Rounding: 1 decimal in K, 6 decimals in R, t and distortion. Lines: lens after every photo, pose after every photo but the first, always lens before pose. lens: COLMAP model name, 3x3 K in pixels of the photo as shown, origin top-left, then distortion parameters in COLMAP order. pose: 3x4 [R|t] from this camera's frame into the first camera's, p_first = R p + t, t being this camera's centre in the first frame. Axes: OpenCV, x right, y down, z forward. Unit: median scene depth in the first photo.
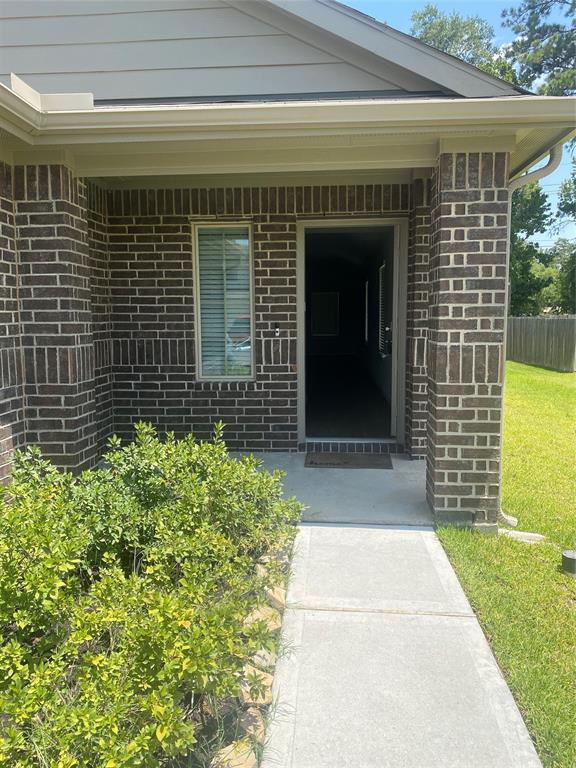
lens RADIAL K [[581.8, 0, 288.0], [0, 581.8, 384.0], [0, 0, 1]] dist [0.009854, 0.004863]
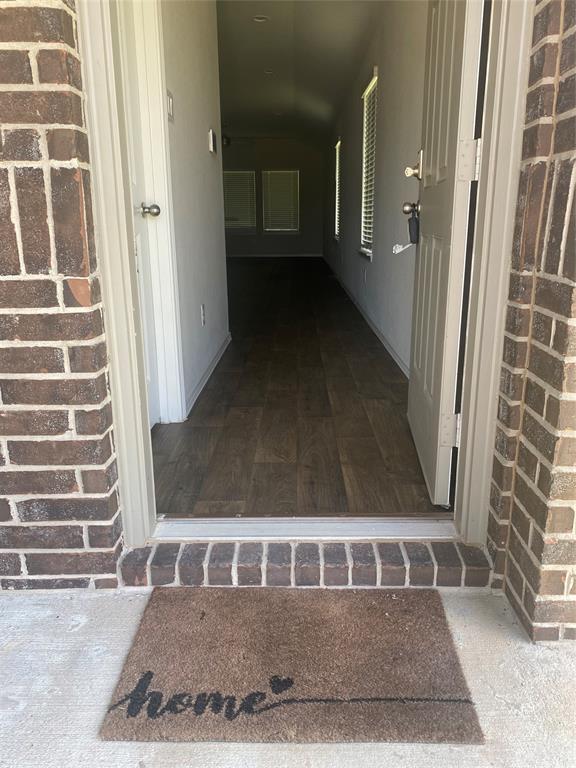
lens RADIAL K [[581.8, 0, 288.0], [0, 581.8, 384.0], [0, 0, 1]] dist [0.009854, 0.004863]
pose [[0.998437, -0.015026, 0.053839, 0.086100], [0.005648, 0.985381, 0.170272, -0.029711], [-0.055610, -0.169702, 0.983925, 0.738603]]
